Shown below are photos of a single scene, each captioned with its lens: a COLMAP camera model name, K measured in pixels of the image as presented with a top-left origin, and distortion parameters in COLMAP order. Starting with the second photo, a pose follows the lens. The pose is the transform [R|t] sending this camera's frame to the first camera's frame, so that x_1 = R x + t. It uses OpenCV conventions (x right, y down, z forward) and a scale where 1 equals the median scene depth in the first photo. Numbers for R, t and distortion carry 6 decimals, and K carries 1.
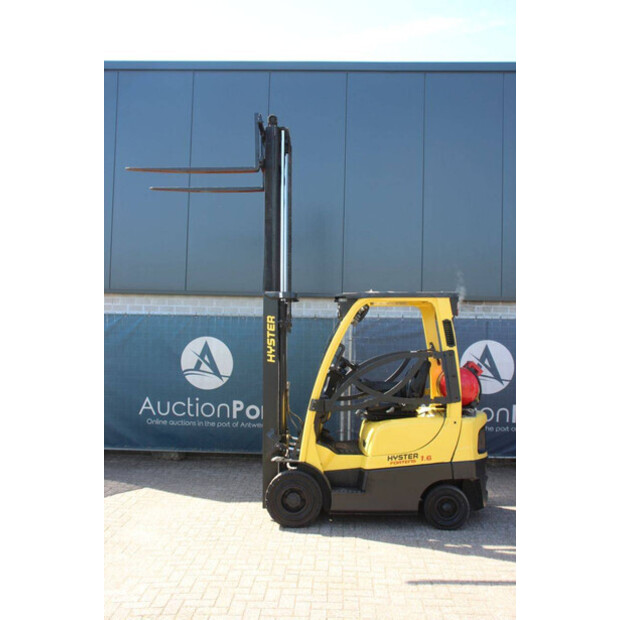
lens RADIAL K [[654.0, 0, 310.0], [0, 654.0, 310.0], [0, 0, 1]] dist [-0.011090, 0.000275]
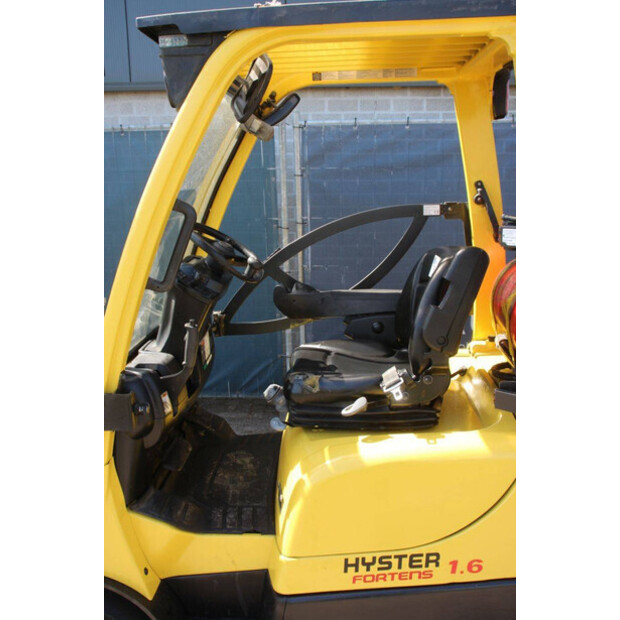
lens RADIAL K [[654.0, 0, 310.0], [0, 654.0, 310.0], [0, 0, 1]] dist [-0.011090, 0.000275]
pose [[0.999374, -0.024805, -0.025244, 0.110961], [0.030507, 0.965352, 0.259163, 0.024186], [0.017940, -0.259771, 0.965504, 0.709742]]
